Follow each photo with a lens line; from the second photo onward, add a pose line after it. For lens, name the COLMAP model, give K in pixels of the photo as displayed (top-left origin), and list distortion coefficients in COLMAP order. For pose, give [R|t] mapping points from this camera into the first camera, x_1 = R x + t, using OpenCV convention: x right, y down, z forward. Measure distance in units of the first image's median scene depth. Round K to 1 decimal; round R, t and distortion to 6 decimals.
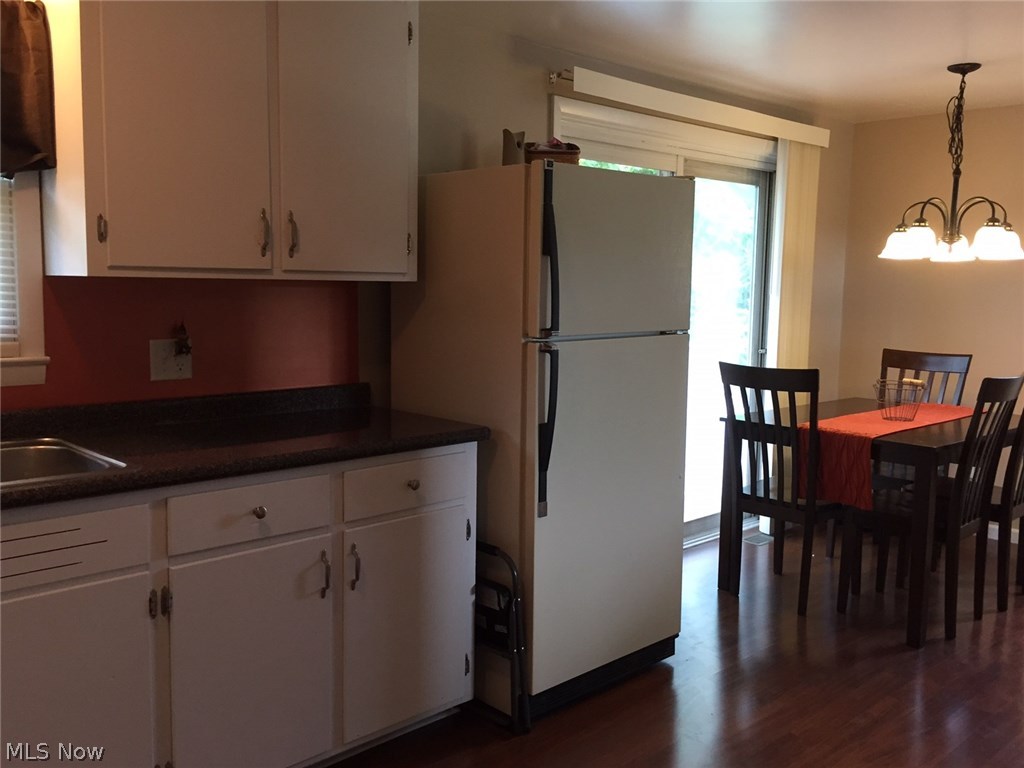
lens RADIAL K [[933.6, 0, 512.0], [0, 933.6, 384.0], [0, 0, 1]] dist [0.092733, -0.140941]
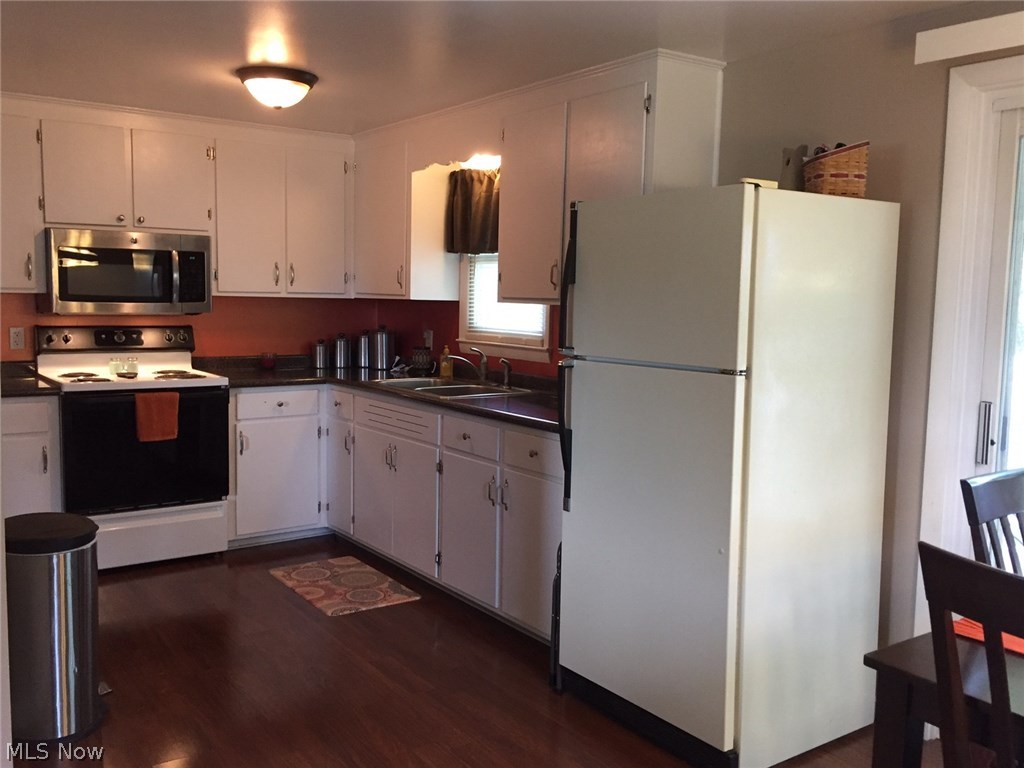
lens RADIAL K [[933.6, 0, 512.0], [0, 933.6, 384.0], [0, 0, 1]] dist [0.092733, -0.140941]
pose [[-0.132788, 0.080472, -0.987872, 1.288375], [-0.135186, 0.985914, 0.098484, -0.126486], [0.981882, 0.146624, -0.120038, 1.170503]]
